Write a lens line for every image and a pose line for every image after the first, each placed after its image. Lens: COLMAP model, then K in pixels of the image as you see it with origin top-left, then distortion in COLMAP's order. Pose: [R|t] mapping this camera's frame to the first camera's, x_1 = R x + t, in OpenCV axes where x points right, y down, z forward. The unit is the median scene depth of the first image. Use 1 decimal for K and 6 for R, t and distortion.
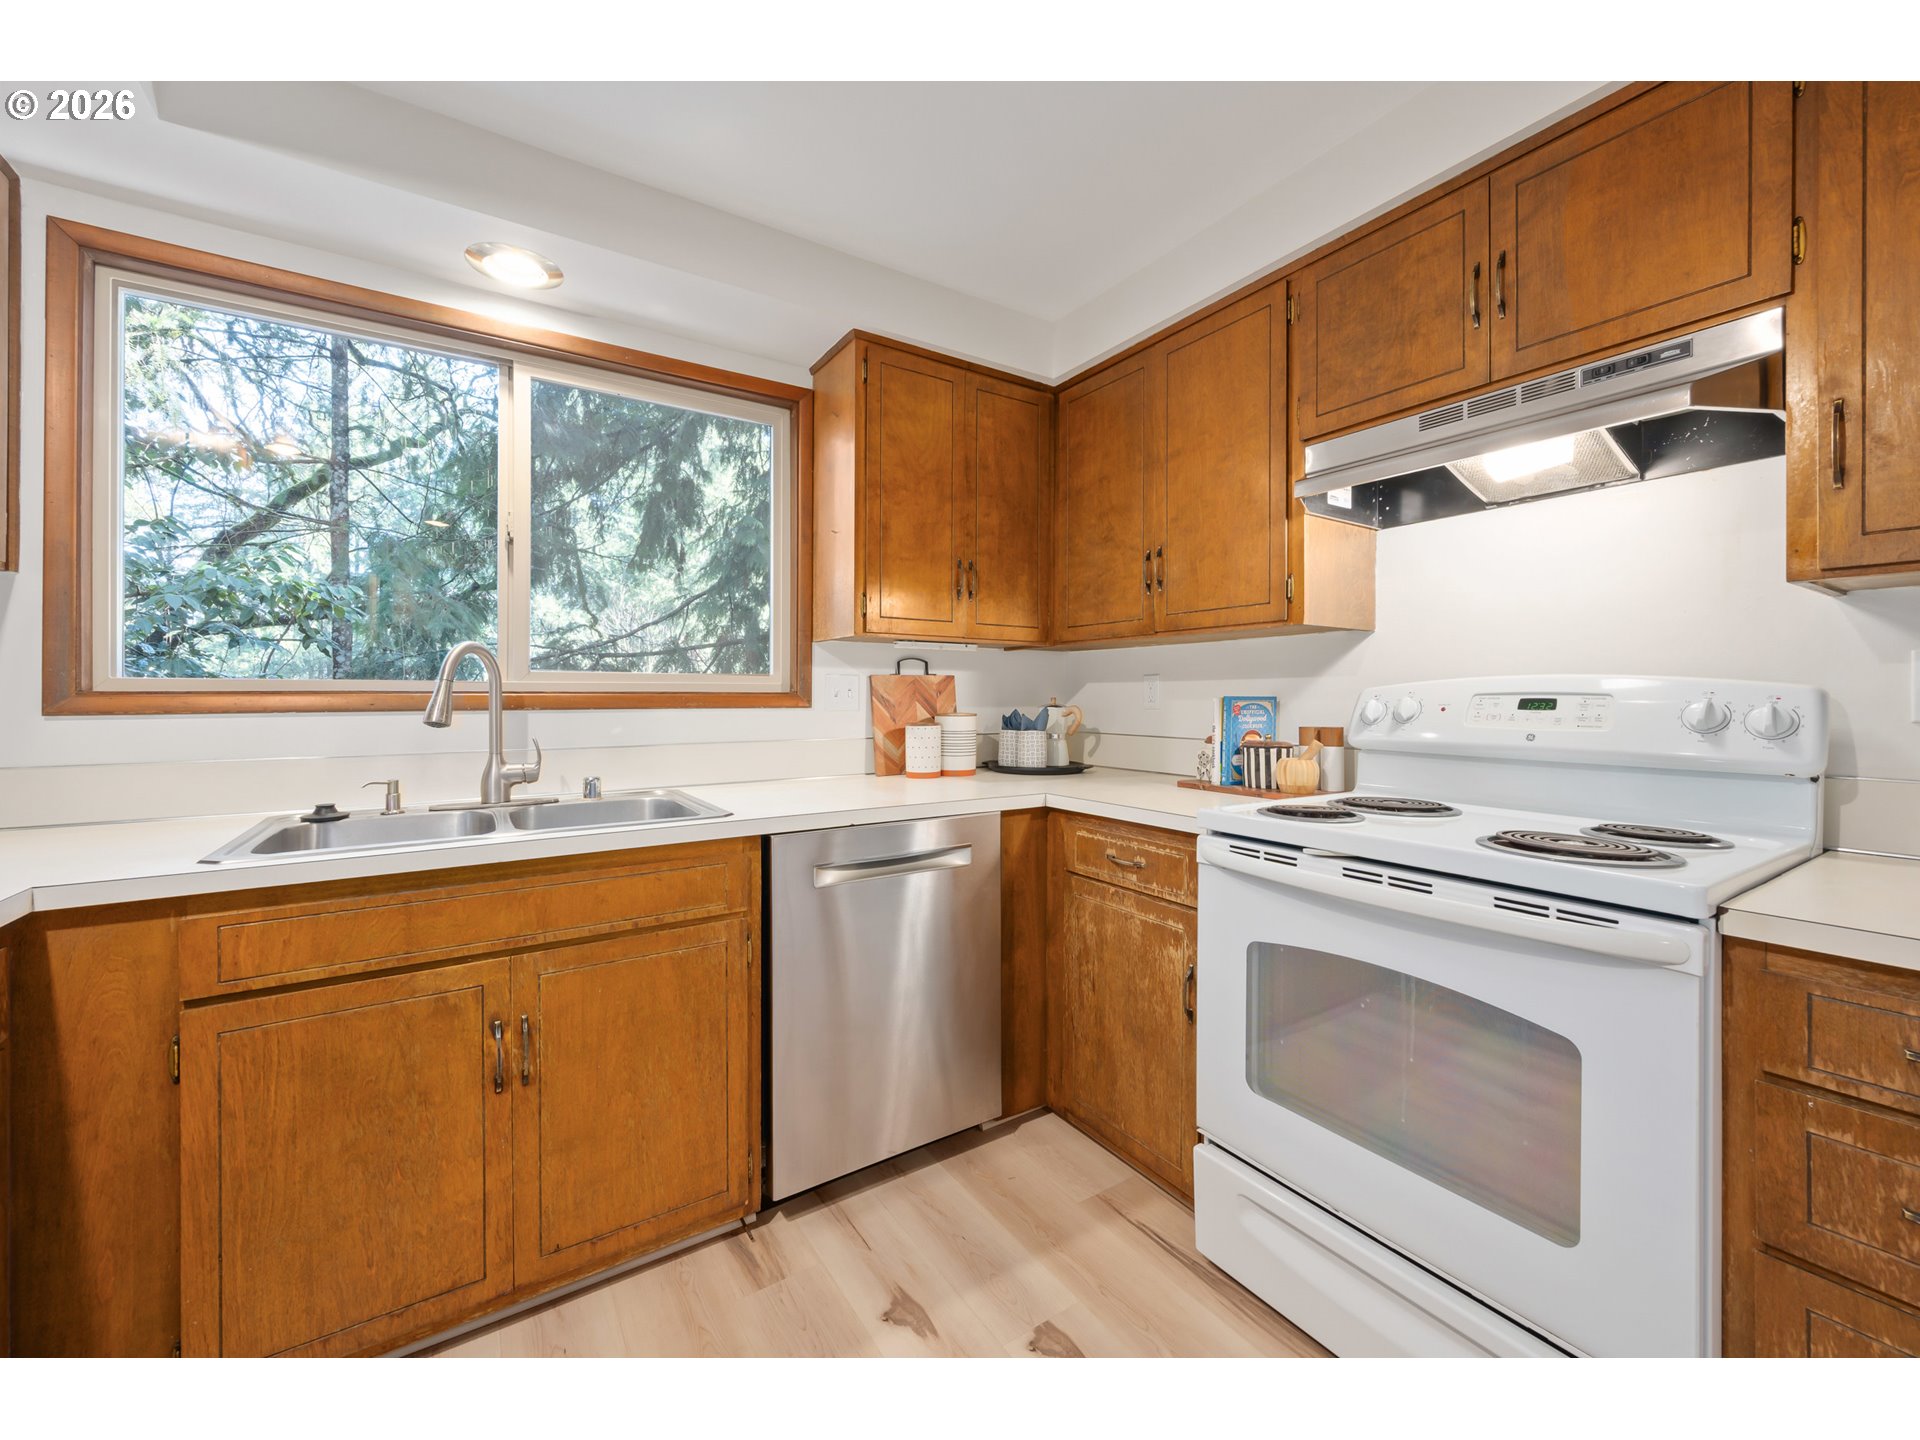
lens RADIAL K [[756.7, 0, 951.3], [0, 756.7, 688.5], [0, 0, 1]] dist [-0.001244, 0.000146]
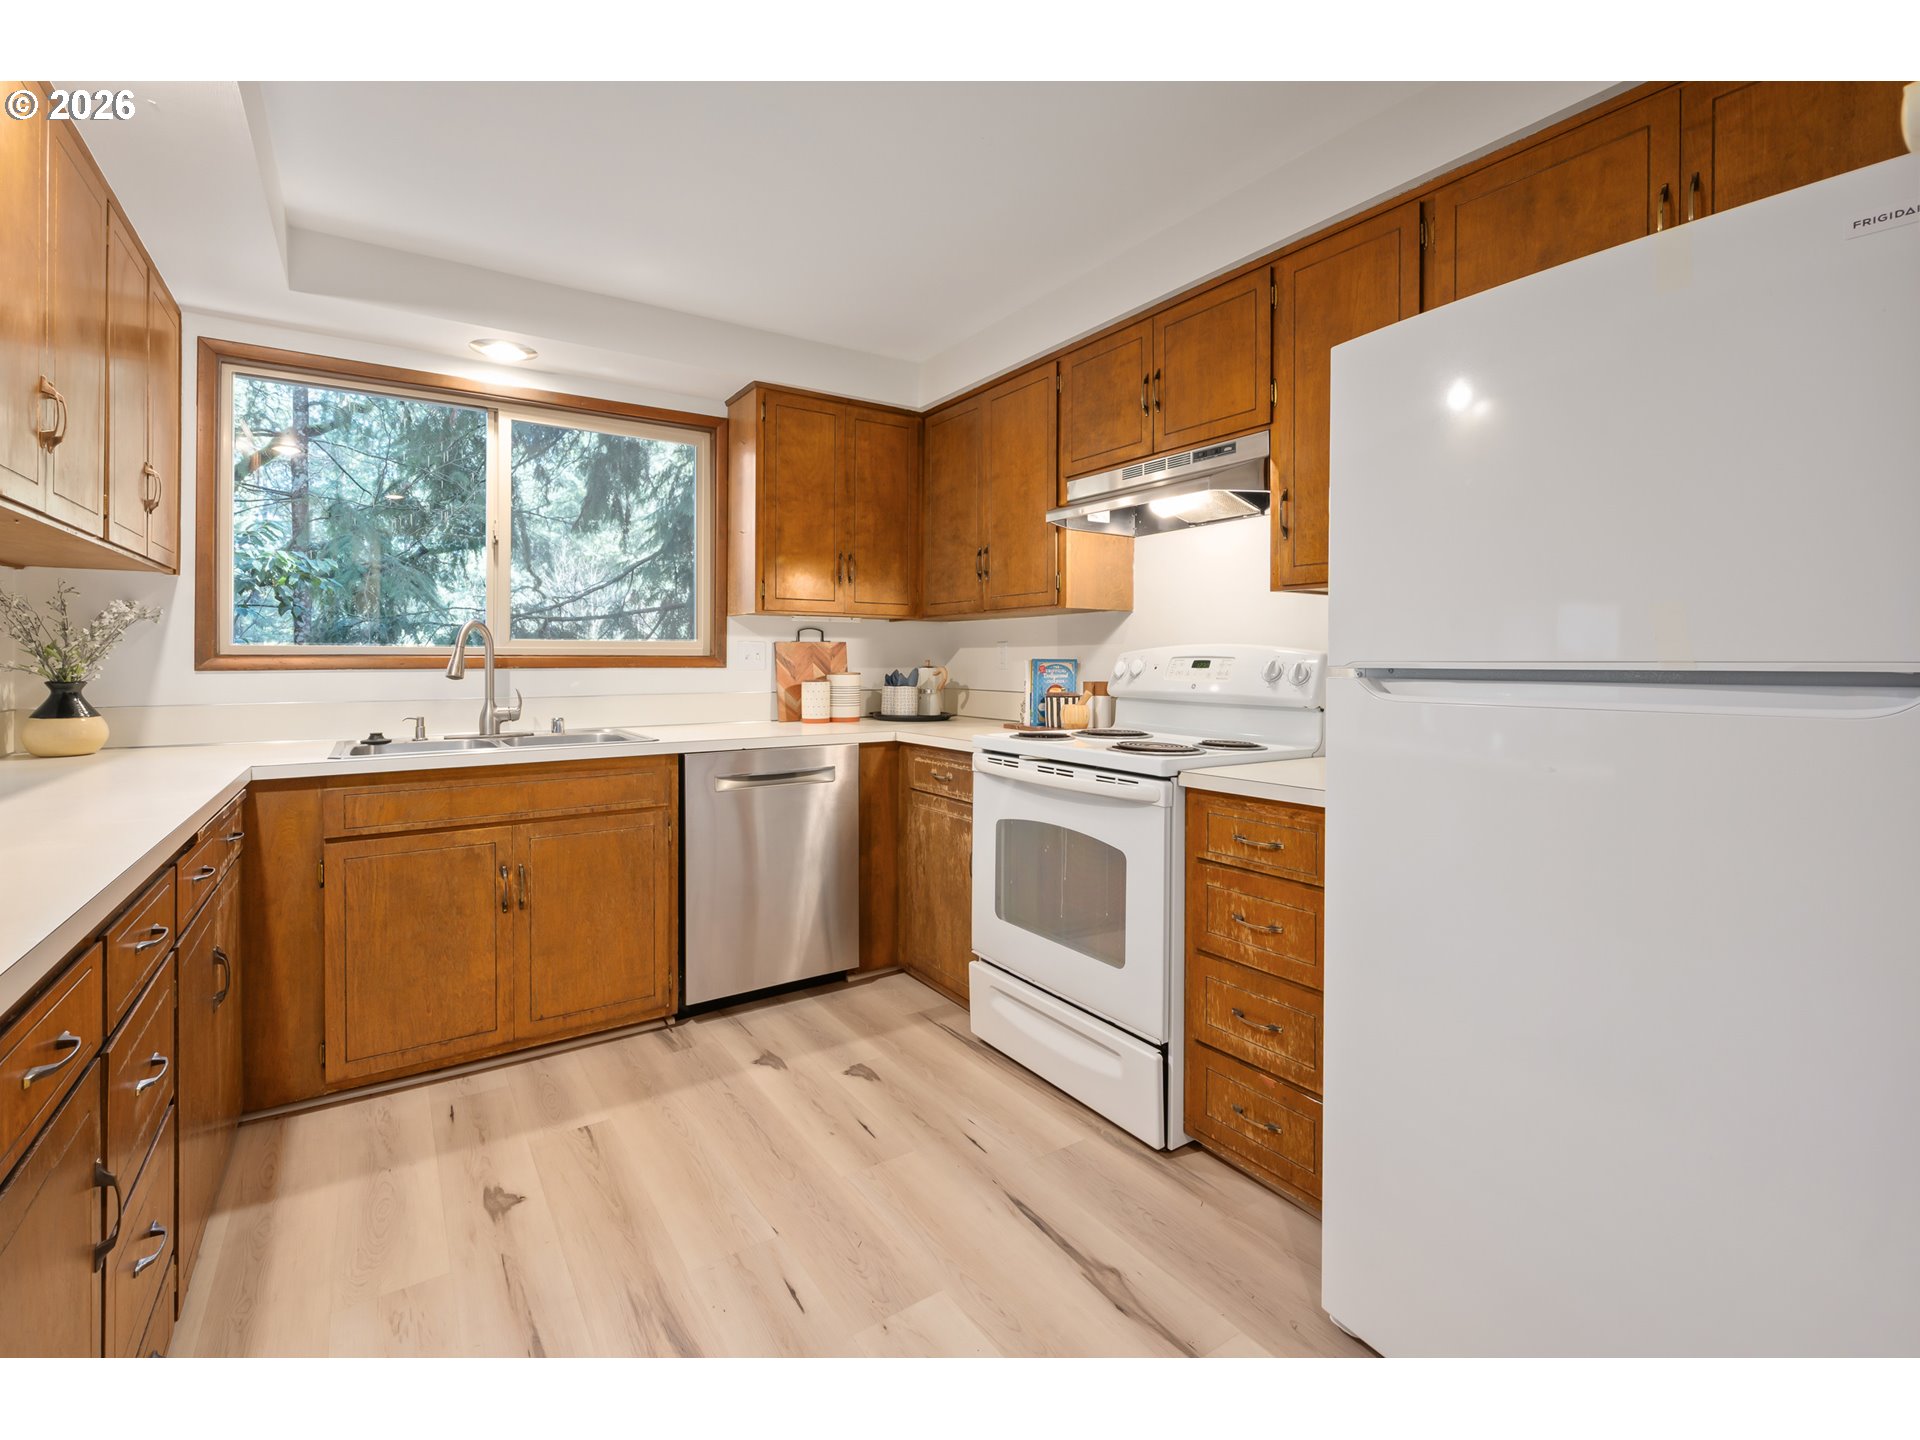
lens RADIAL K [[839.6, 0, 931.2], [0, 839.6, 651.9], [0, 0, 1]] dist [0.001655, 0.000082]
pose [[0.999991, 0.000985, 0.004172, 0.219010], [-0.000988, 0.999999, 0.000798, -0.003710], [-0.004172, -0.000802, 0.999991, -0.590533]]
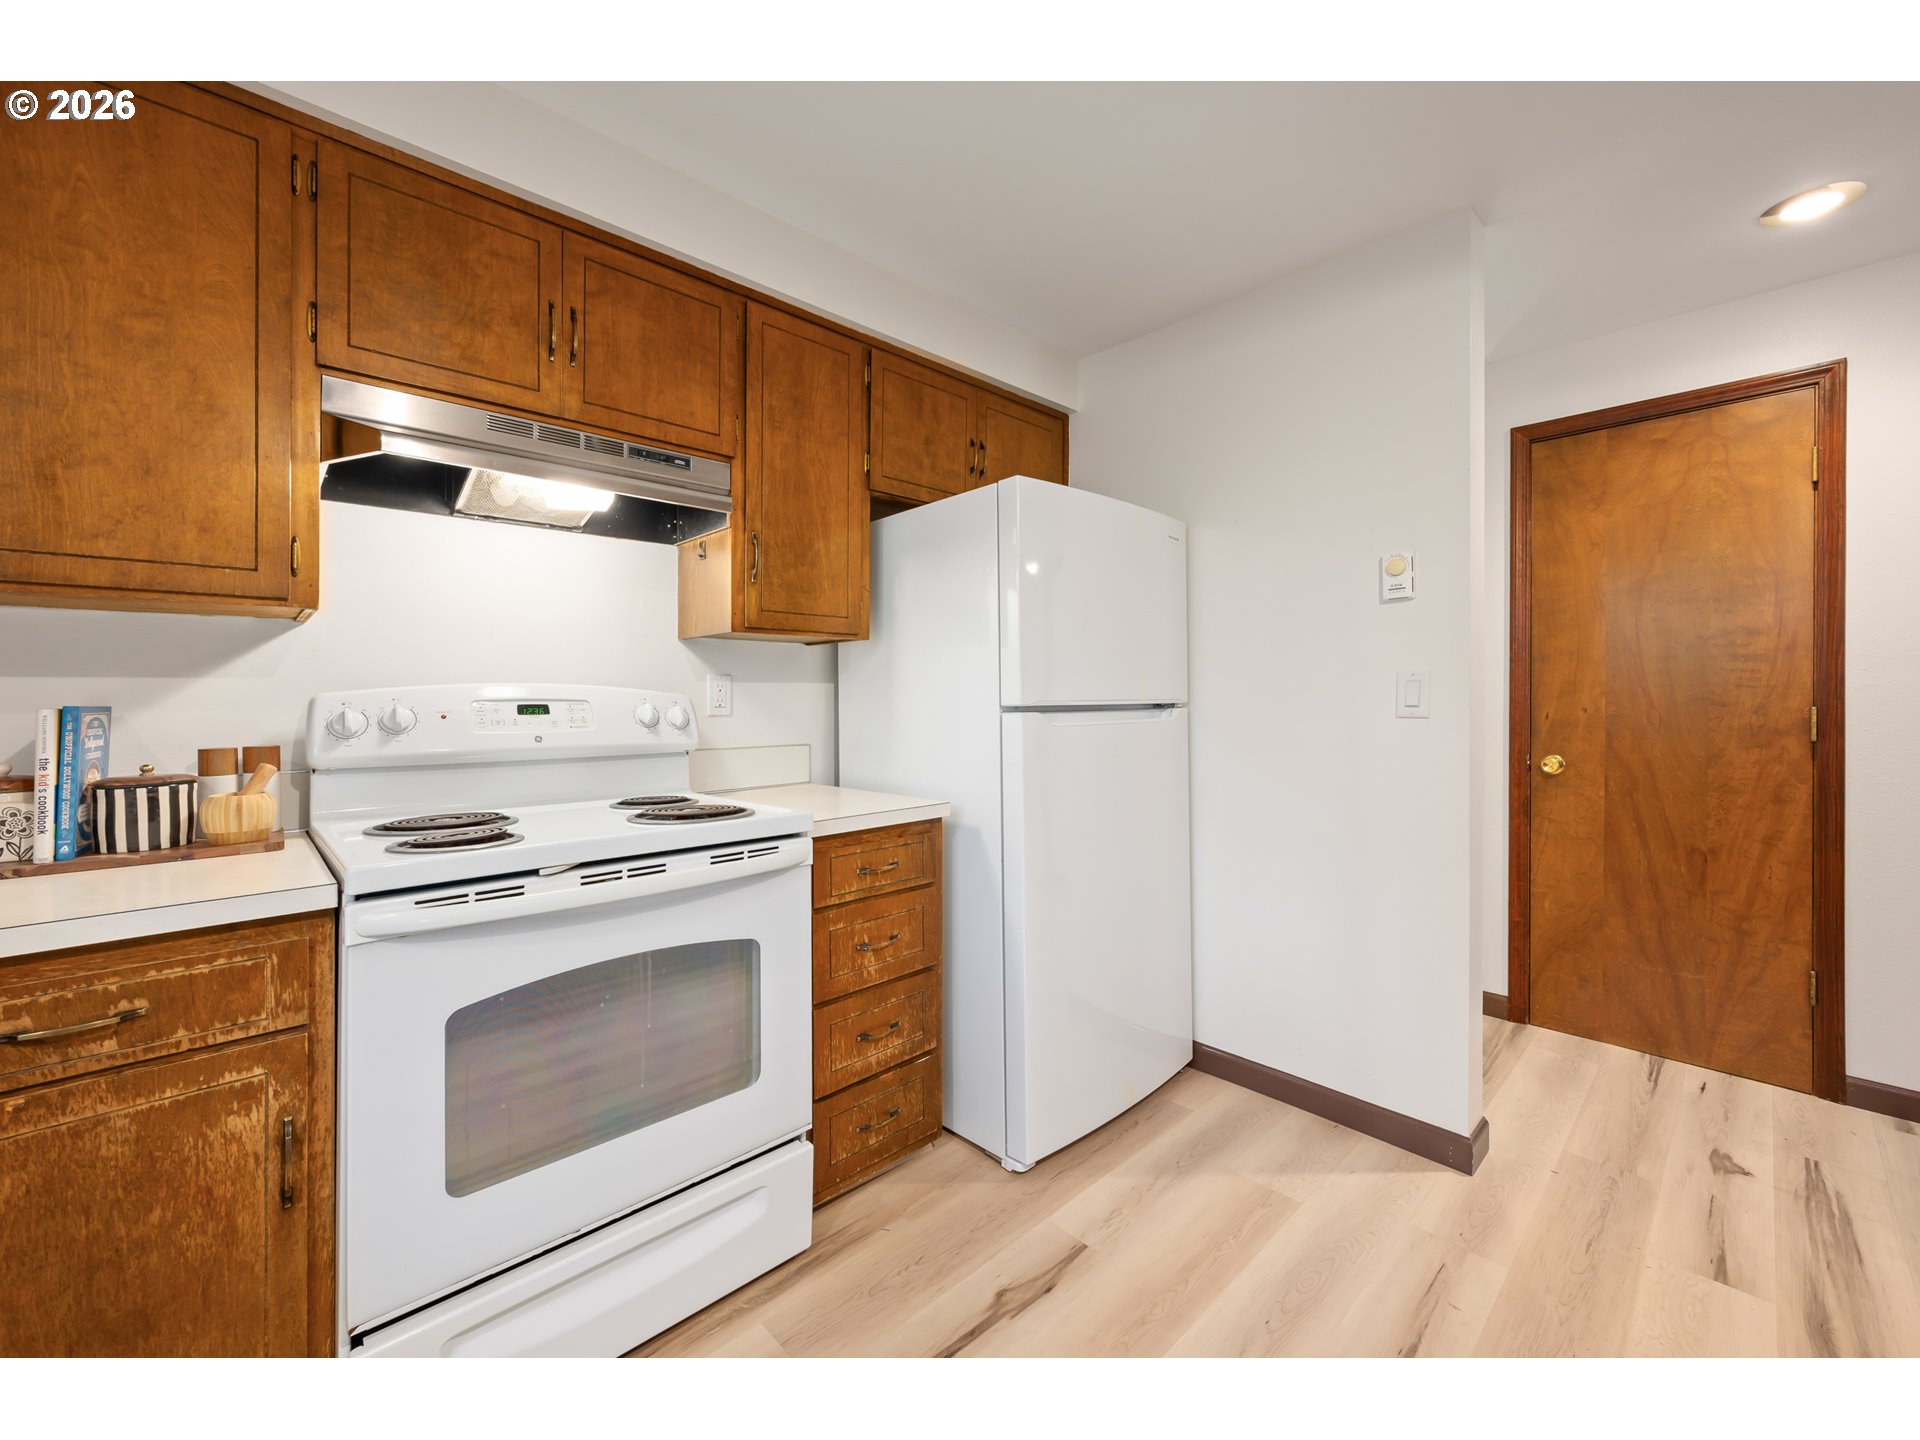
lens RADIAL K [[776.0, 0, 957.2], [0, 776.0, 701.2], [0, 0, 1]] dist [0.001282, -0.000106]
pose [[-0.180227, -0.002070, 0.983623, -0.430264], [-0.002841, 0.999995, 0.001584, 0.004620], [-0.983621, -0.002509, -0.180232, 0.540021]]
